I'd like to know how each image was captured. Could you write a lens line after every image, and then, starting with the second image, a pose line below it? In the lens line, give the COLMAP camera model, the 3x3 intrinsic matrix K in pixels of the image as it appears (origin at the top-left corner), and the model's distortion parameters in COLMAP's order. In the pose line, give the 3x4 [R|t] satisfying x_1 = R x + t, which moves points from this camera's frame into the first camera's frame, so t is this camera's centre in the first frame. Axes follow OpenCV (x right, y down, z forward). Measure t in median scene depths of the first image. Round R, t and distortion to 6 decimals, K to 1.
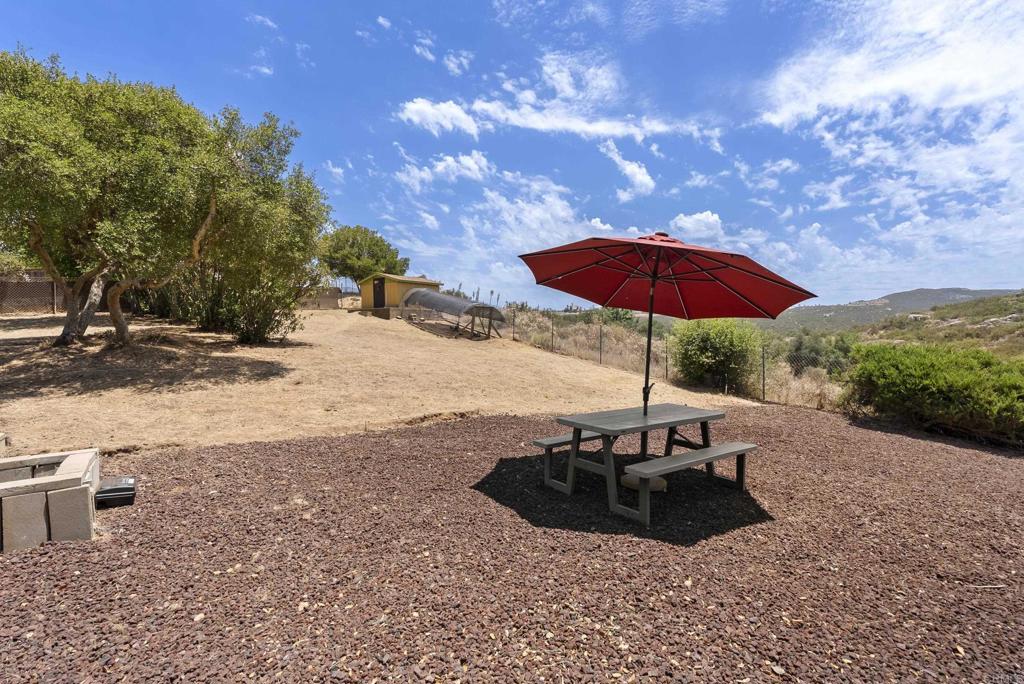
lens RADIAL K [[447.9, 0, 512.0], [0, 447.9, 342.0], [0, 0, 1]] dist [-0.001218, -0.000507]
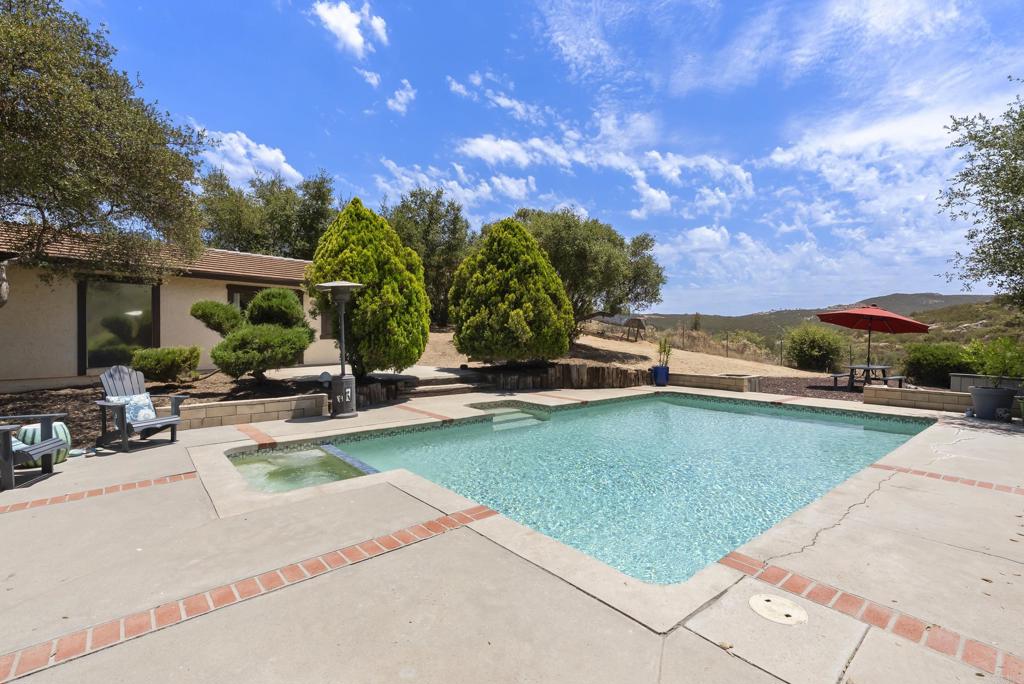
lens RADIAL K [[465.3, 0, 512.0], [0, 465.3, 342.0], [0, 0, 1]] dist [-0.001539, -0.000270]
pose [[0.998588, -0.011940, 0.051766, -0.197736], [0.013038, 0.999696, -0.020931, 0.004731], [-0.051501, 0.021576, 0.998440, -0.169569]]
